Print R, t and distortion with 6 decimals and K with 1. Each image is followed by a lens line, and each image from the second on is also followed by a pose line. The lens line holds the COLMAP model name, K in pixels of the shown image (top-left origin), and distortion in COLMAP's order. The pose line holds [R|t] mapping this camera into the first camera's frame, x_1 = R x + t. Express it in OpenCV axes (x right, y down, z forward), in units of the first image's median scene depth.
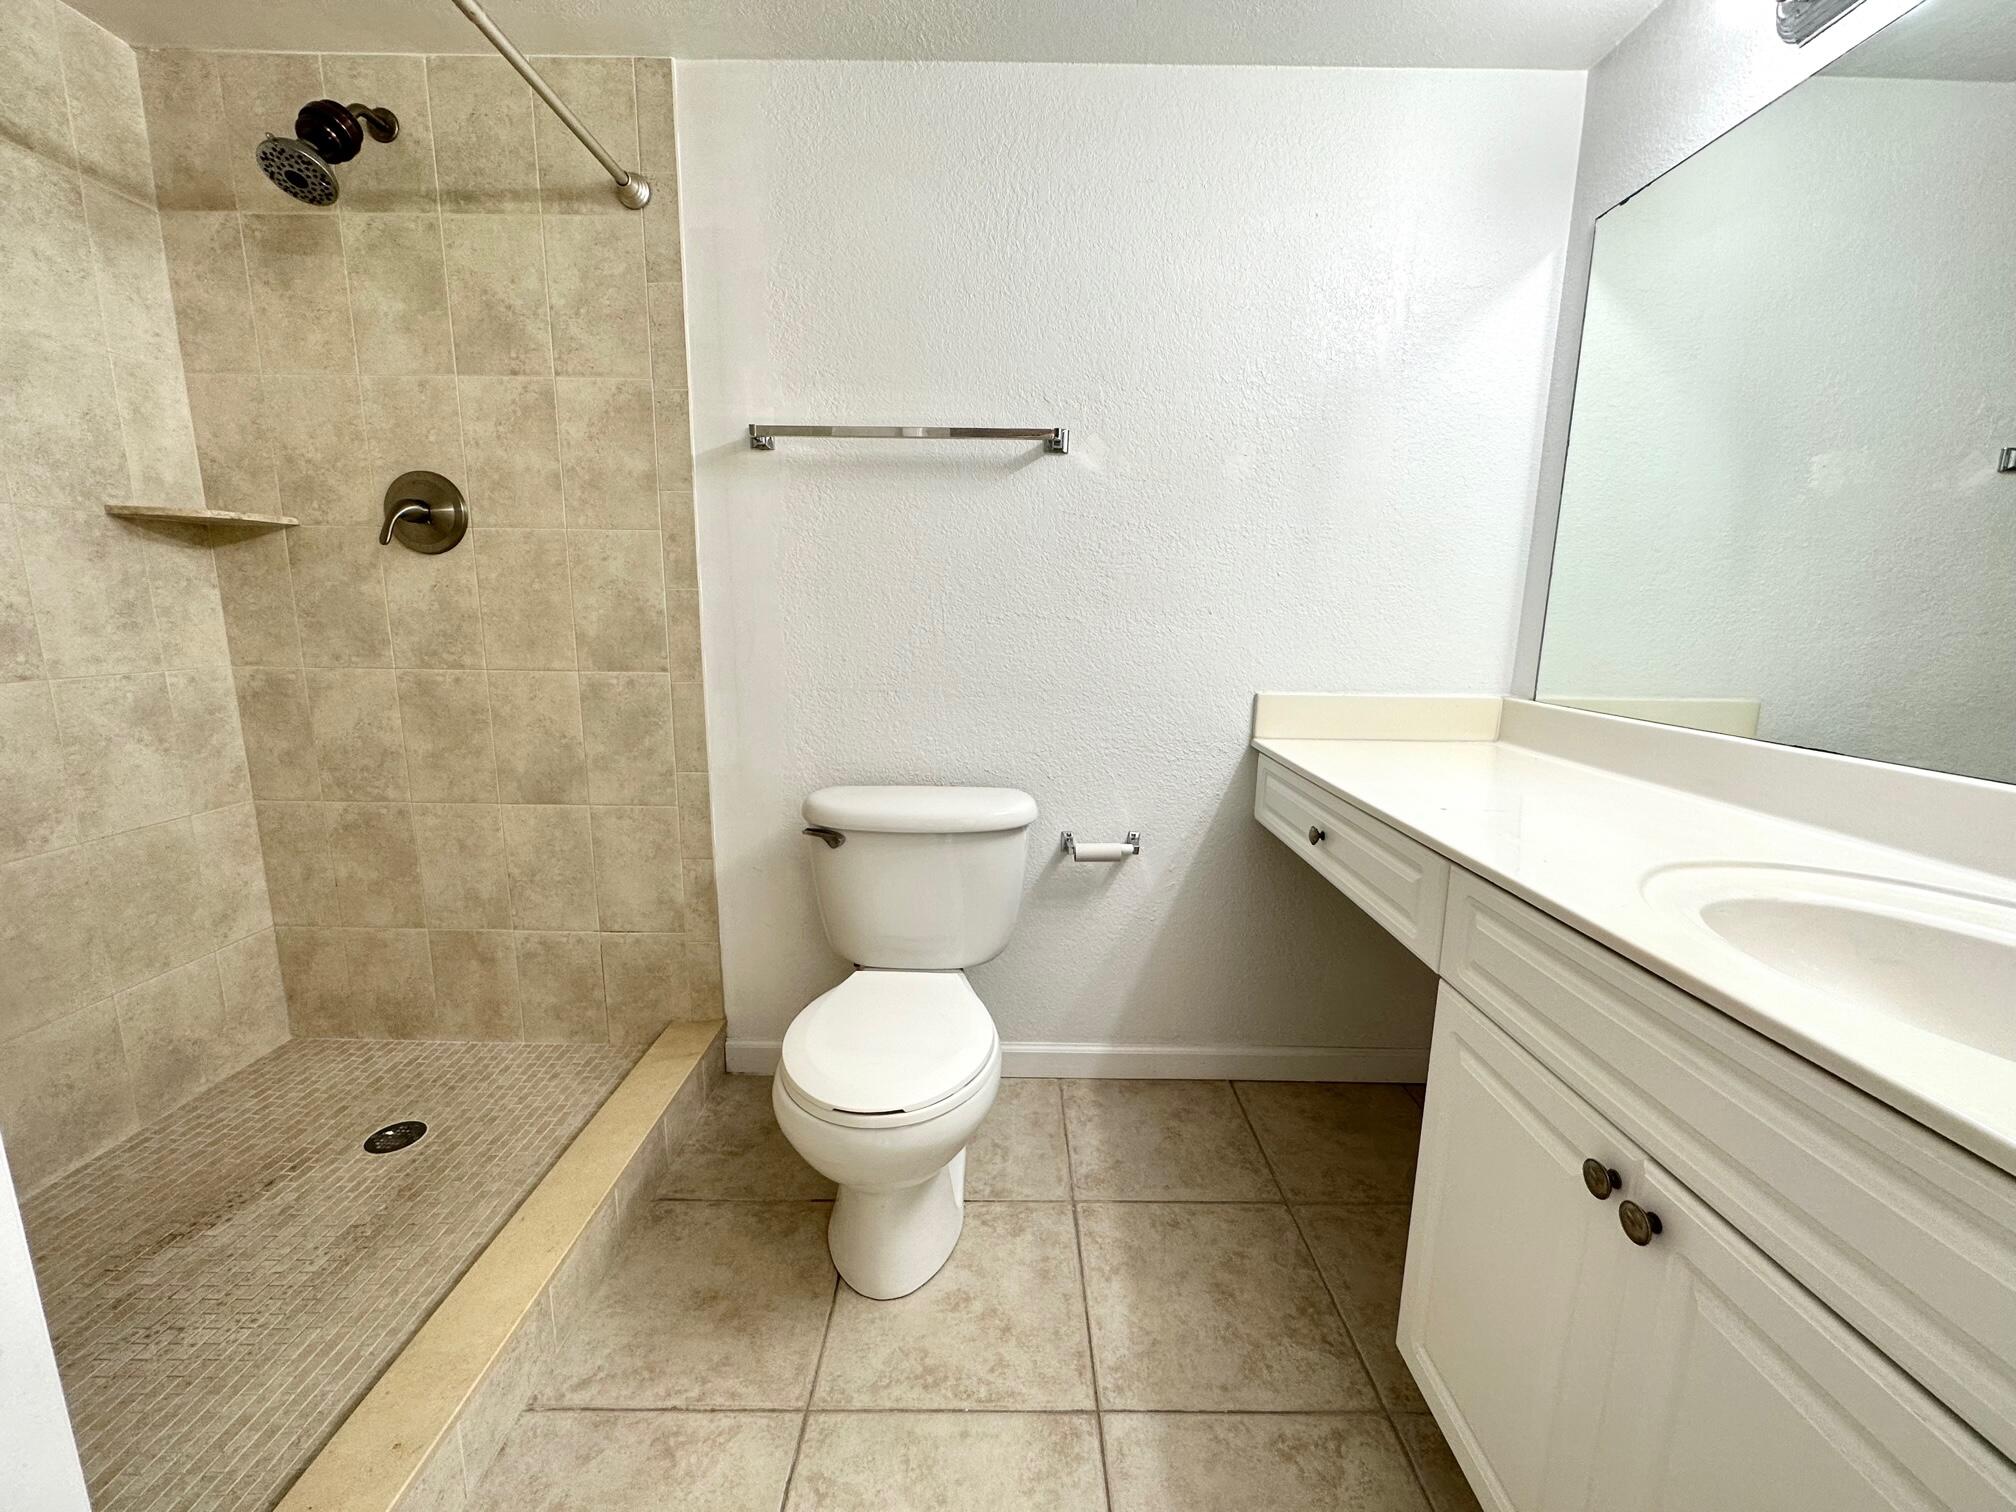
lens RADIAL K [[803.7, 0, 1008.9], [0, 803.7, 753.4], [0, 0, 1]] dist [-0.017686, -0.000049]
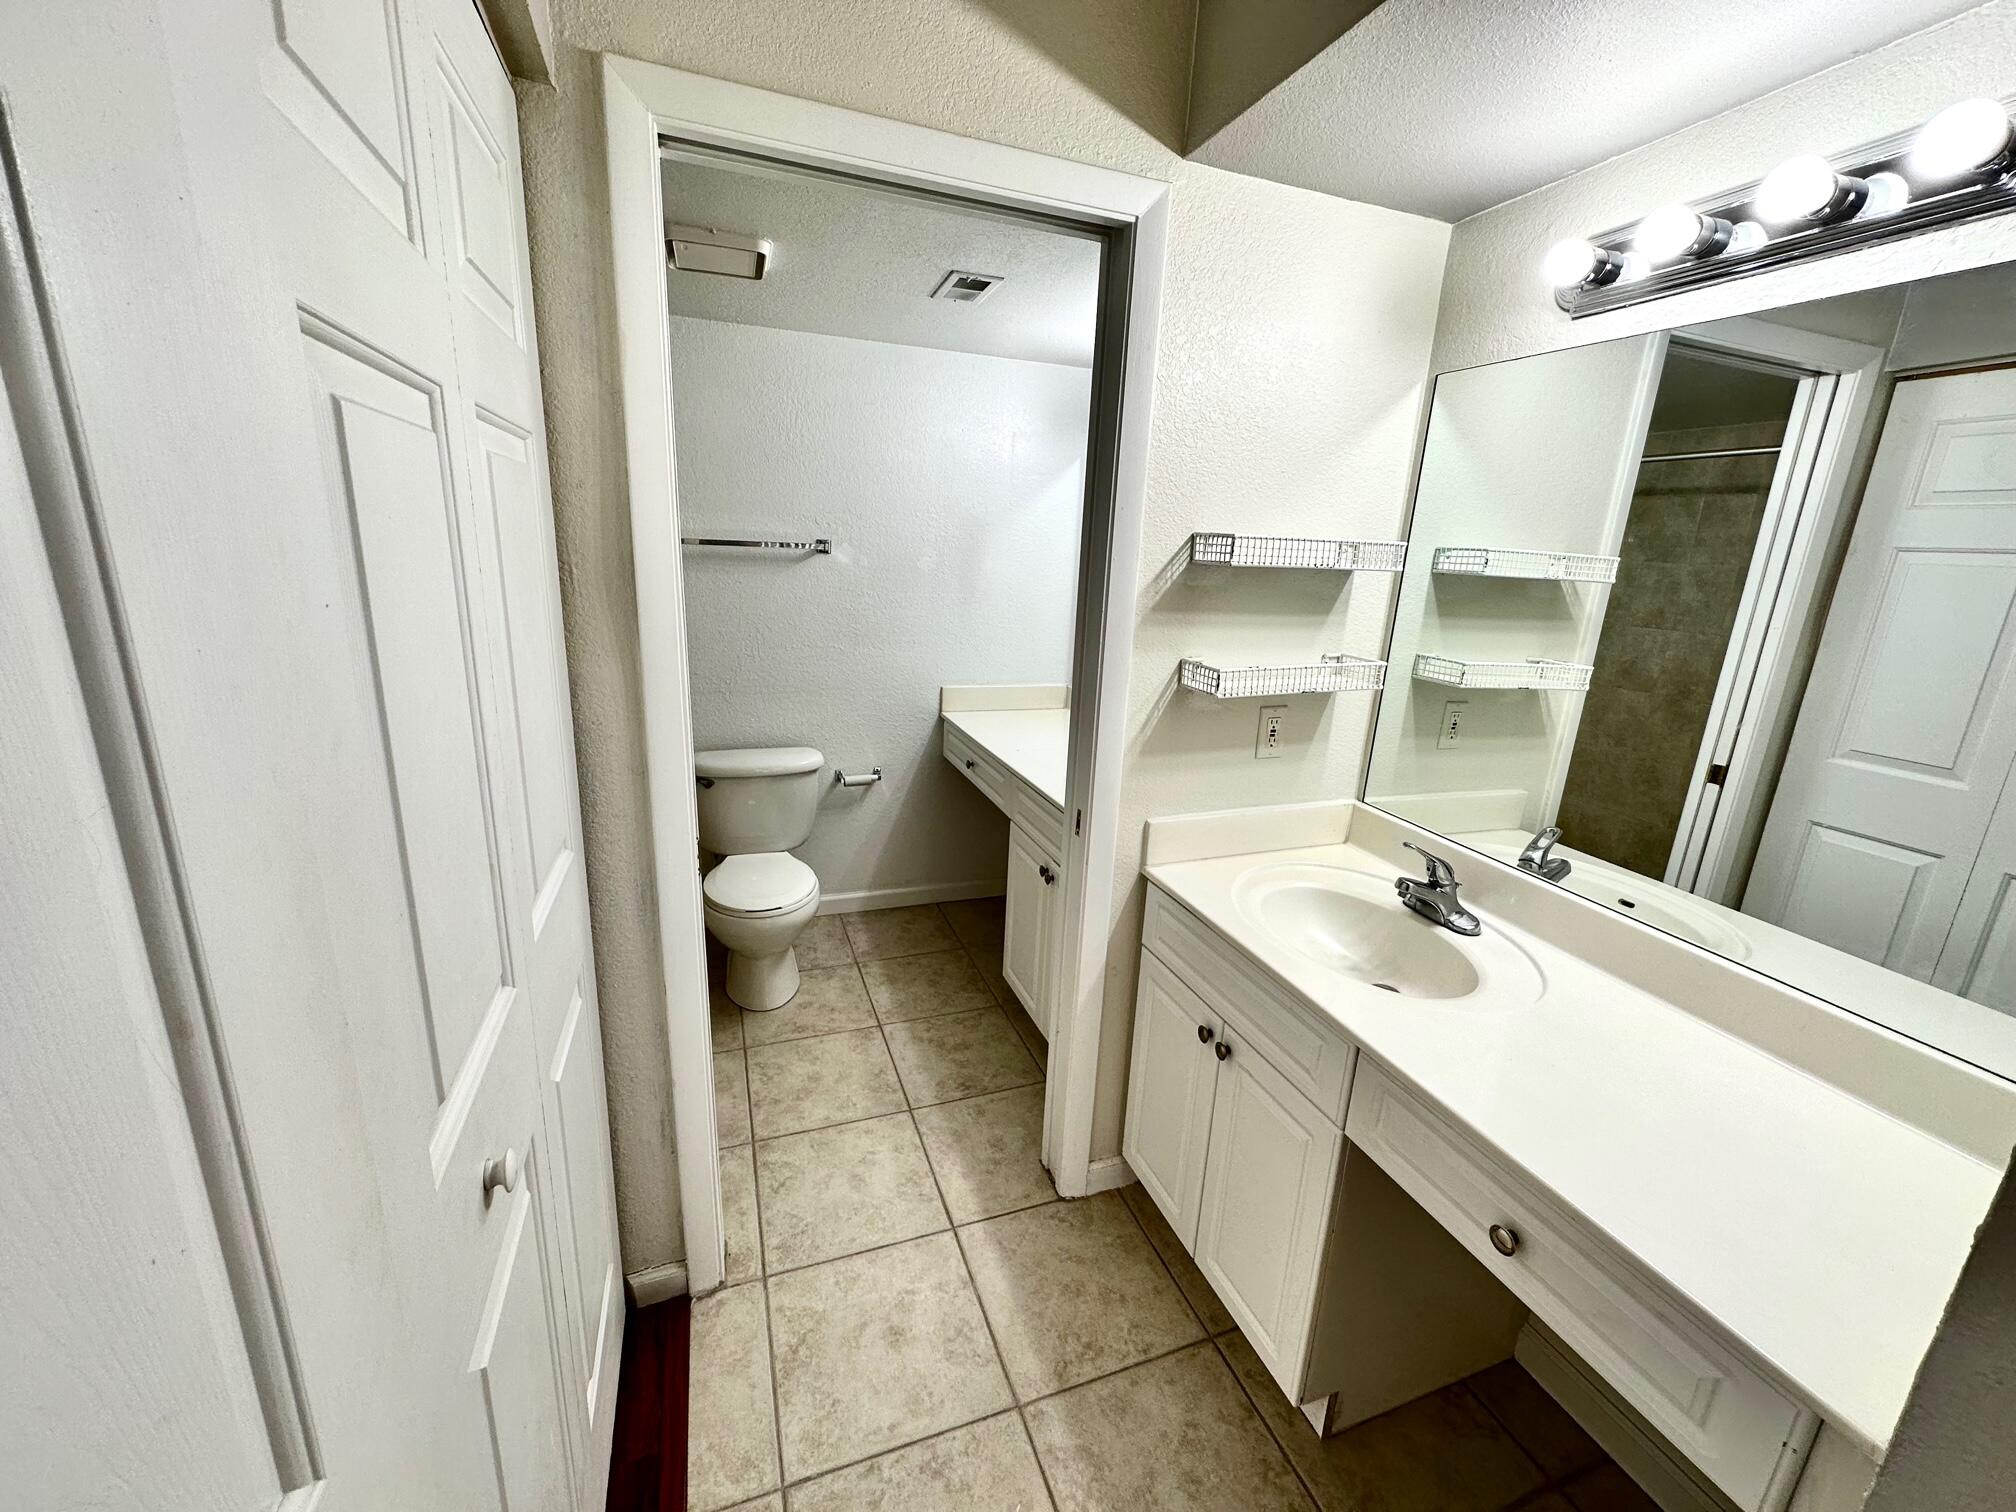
lens RADIAL K [[803.7, 0, 1010.9], [0, 803.7, 754.3], [0, 0, 1]] dist [-0.017686, -0.000049]
pose [[0.938355, -0.057770, 0.340812, -0.183145], [0.028438, 0.995495, 0.090447, -0.089886], [-0.344502, -0.075179, 0.935771, -0.815544]]
